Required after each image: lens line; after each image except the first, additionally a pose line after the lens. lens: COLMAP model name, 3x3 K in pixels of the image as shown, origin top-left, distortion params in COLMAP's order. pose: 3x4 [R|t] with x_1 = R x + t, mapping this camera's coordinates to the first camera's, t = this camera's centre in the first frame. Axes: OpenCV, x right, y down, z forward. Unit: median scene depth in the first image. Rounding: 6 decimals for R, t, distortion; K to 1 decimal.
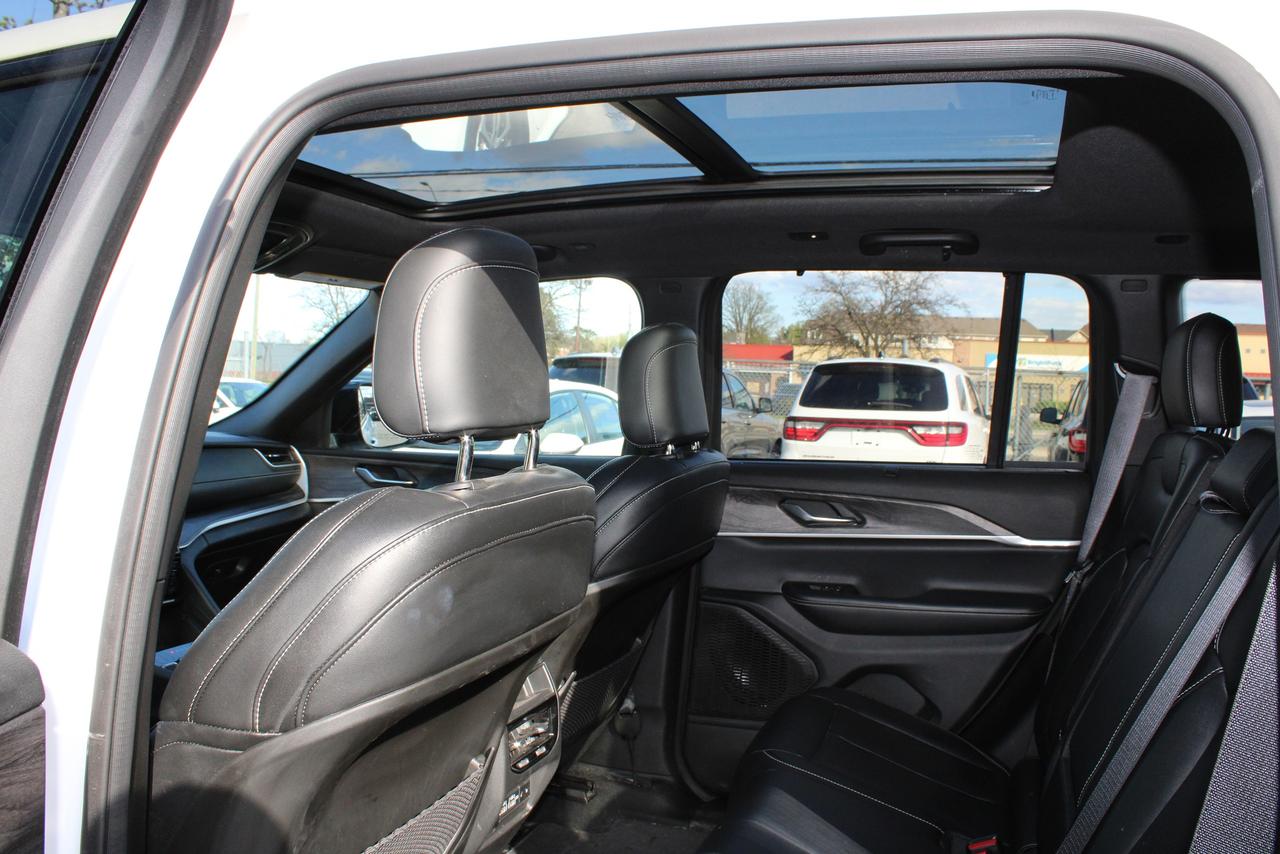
lens RADIAL K [[1073.8, 0, 635.9], [0, 1073.8, 428.8], [0, 0, 1]] dist [-0.161421, 0.129470]
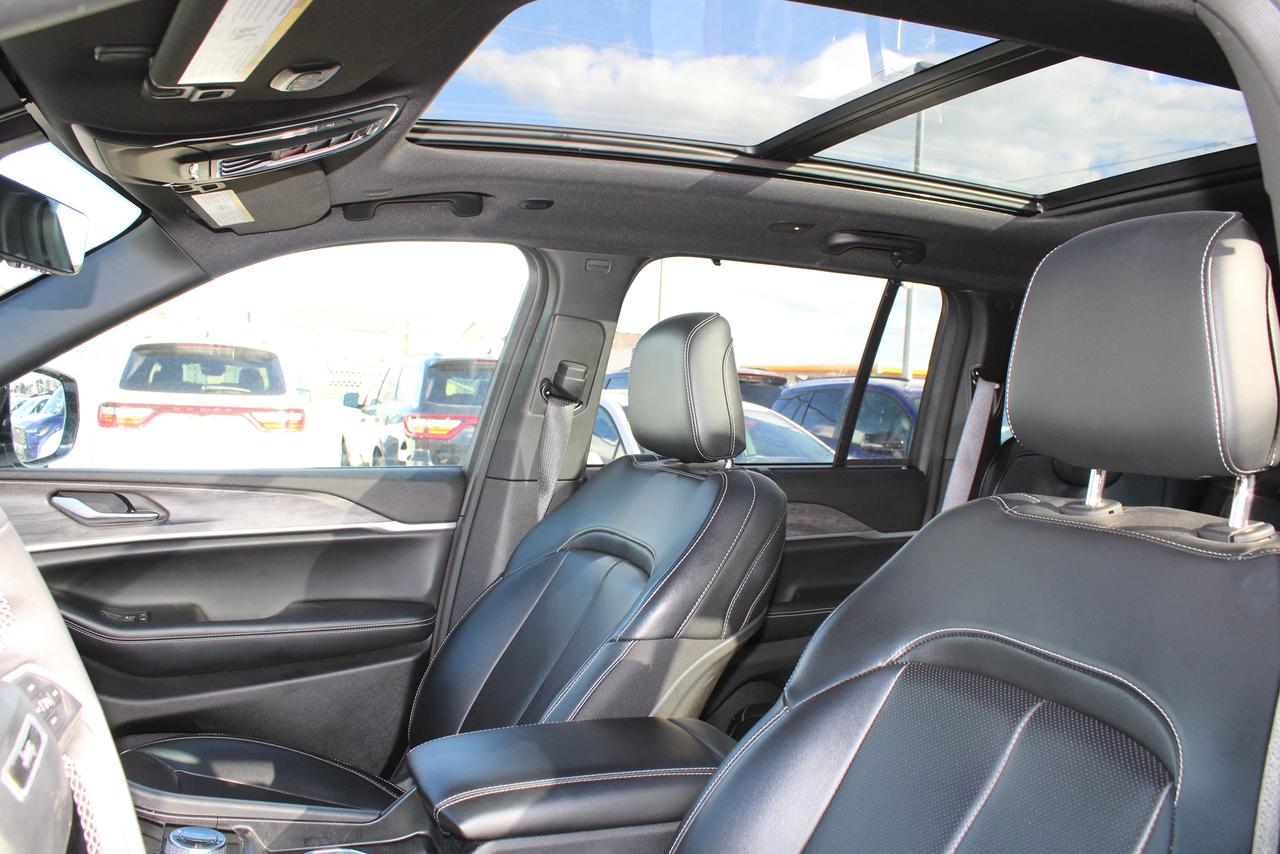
lens RADIAL K [[1073.8, 0, 641.5], [0, 1073.8, 419.3], [0, 0, 1]] dist [-0.161421, 0.129470]
pose [[0.741425, -0.009640, 0.670966, -0.545321], [0.003855, 0.999941, 0.010107, -0.021342], [-0.671024, -0.004907, 0.741419, 0.379750]]
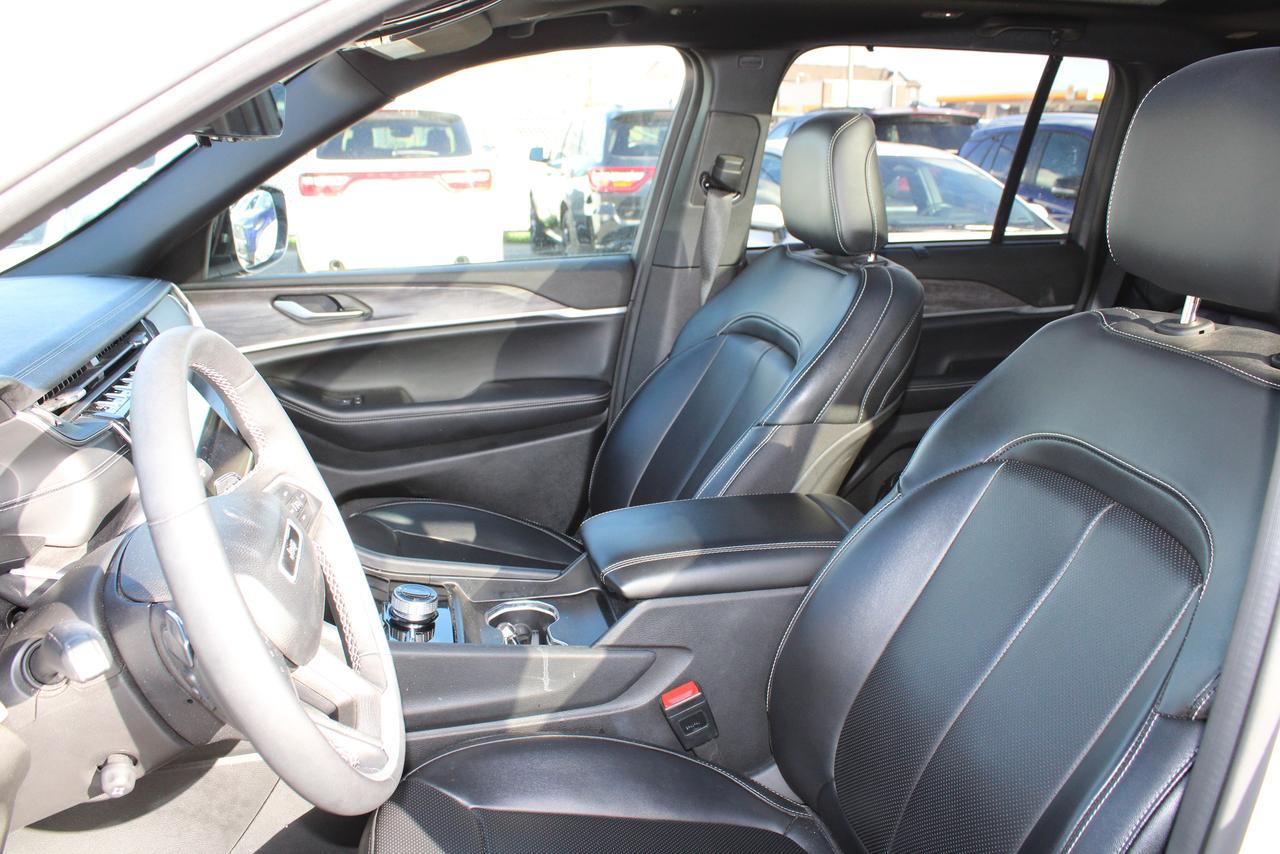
lens RADIAL K [[1073.8, 0, 640.0], [0, 1073.8, 422.5], [0, 0, 1]] dist [-0.161421, 0.129470]
pose [[0.846011, -0.166668, 0.506445, -0.566319], [0.043080, 0.968147, 0.246647, -0.068396], [-0.531422, -0.186848, 0.826244, 0.305660]]
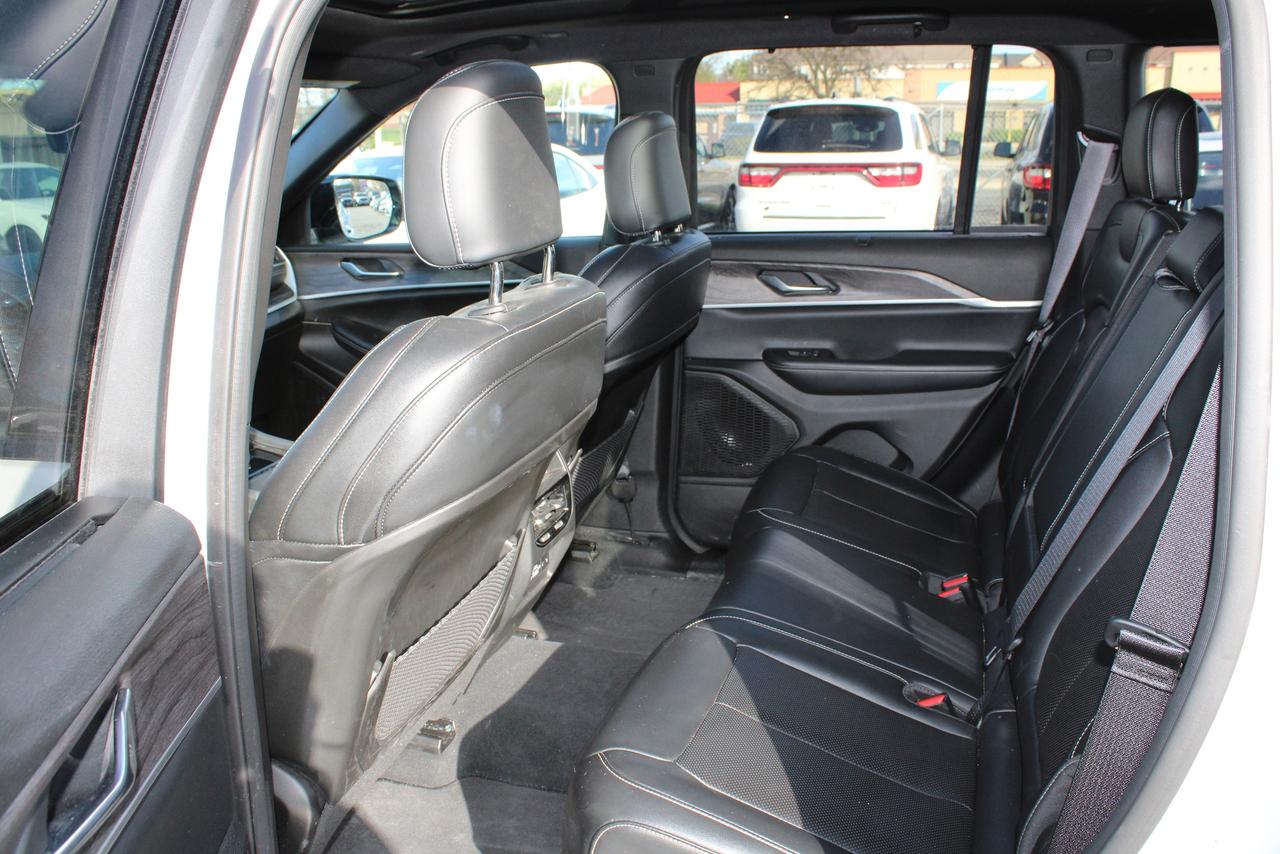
lens RADIAL K [[1073.8, 0, 636.7], [0, 1073.8, 433.9], [0, 0, 1]] dist [-0.161421, 0.129470]
pose [[0.997333, -0.063957, 0.035152, -0.034411], [0.053805, 0.969792, 0.237925, -0.039244], [-0.049307, -0.235399, 0.970647, -0.052309]]
